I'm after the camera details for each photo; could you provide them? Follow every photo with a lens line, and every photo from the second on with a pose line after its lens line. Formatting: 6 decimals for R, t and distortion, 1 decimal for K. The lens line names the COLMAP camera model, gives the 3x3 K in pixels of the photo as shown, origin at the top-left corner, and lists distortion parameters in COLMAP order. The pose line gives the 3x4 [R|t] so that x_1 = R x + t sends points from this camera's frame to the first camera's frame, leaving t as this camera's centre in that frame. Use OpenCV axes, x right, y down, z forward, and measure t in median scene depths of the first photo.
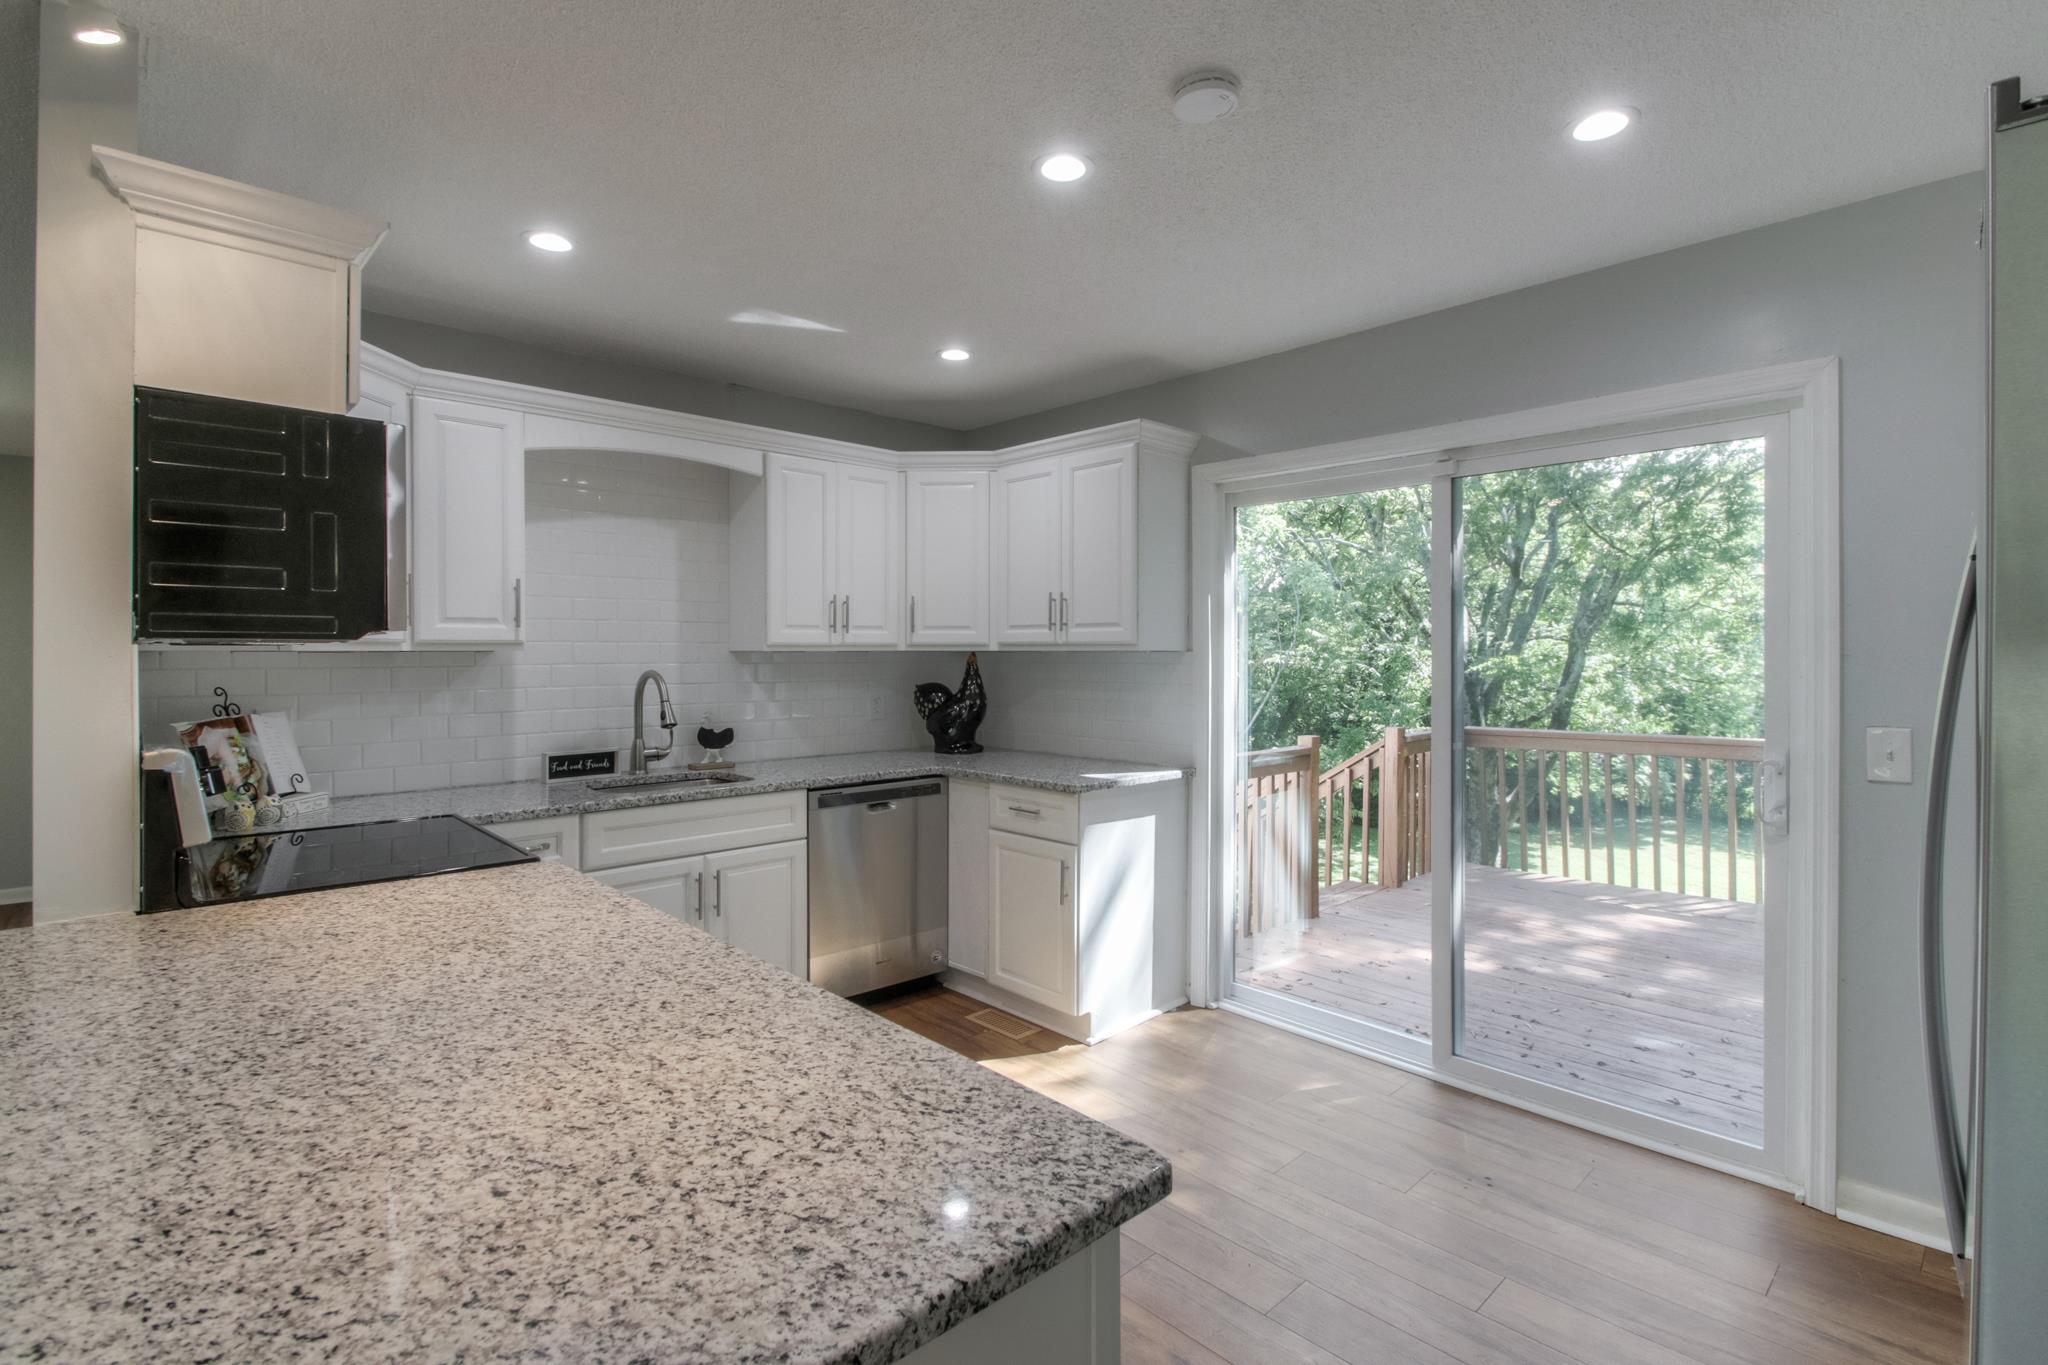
lens RADIAL K [[952.4, 0, 1027.8], [0, 952.4, 652.6], [0, 0, 1]] dist [-0.001984, -0.000697]
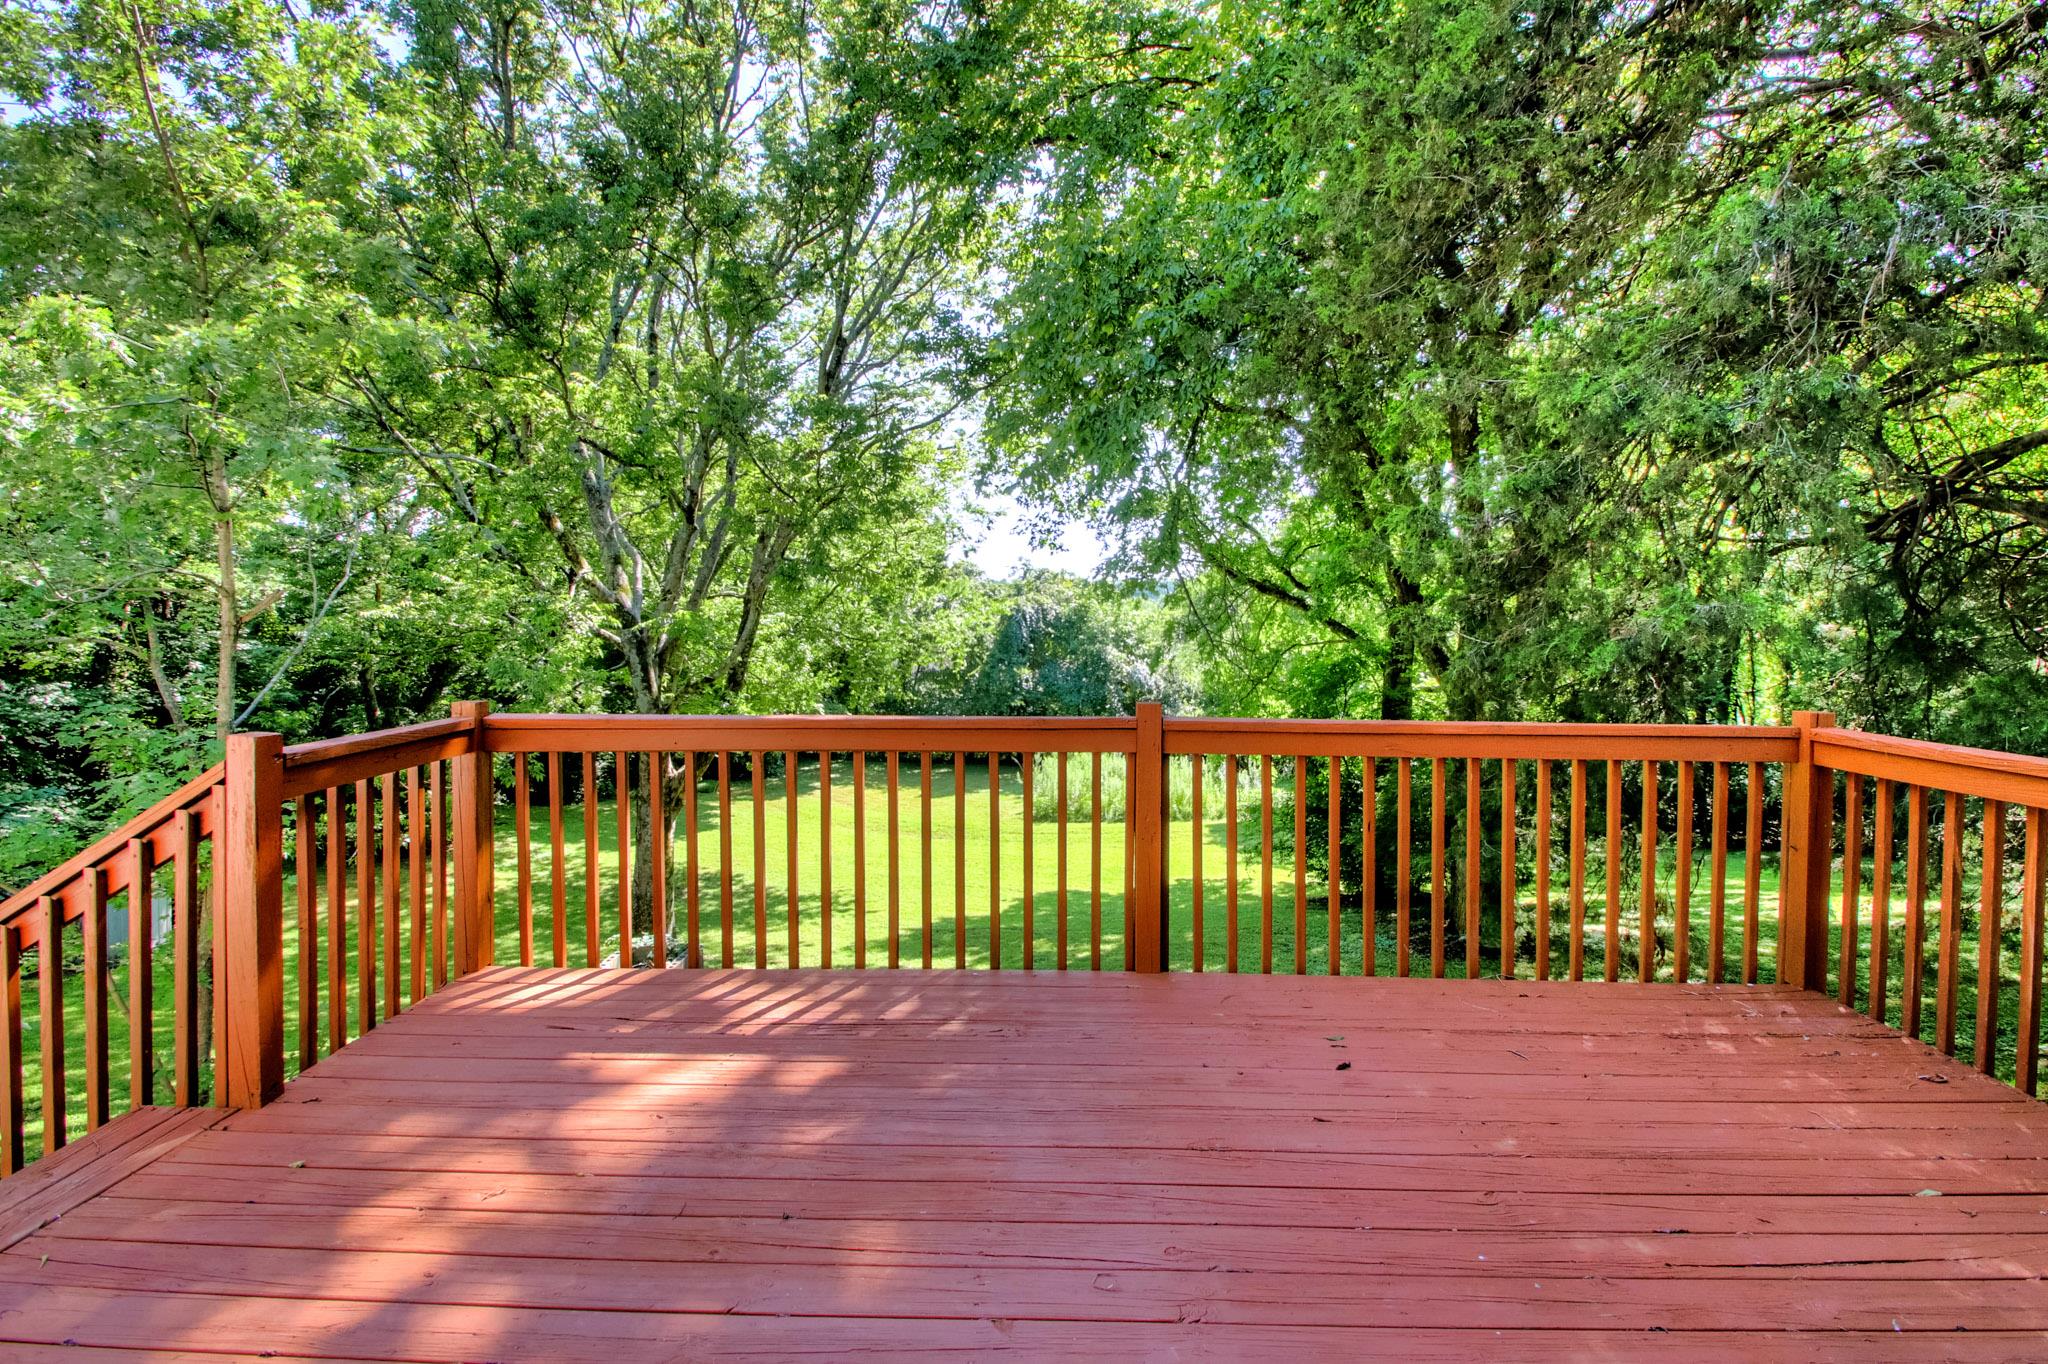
lens RADIAL K [[952.4, 0, 1027.8], [0, 952.4, 652.1], [0, 0, 1]] dist [-0.001984, -0.000697]
pose [[0.704365, -0.015677, 0.709665, 0.087751], [-0.012554, 0.999325, 0.034537, 0.006076], [-0.709727, -0.033236, 0.703692, 0.122596]]
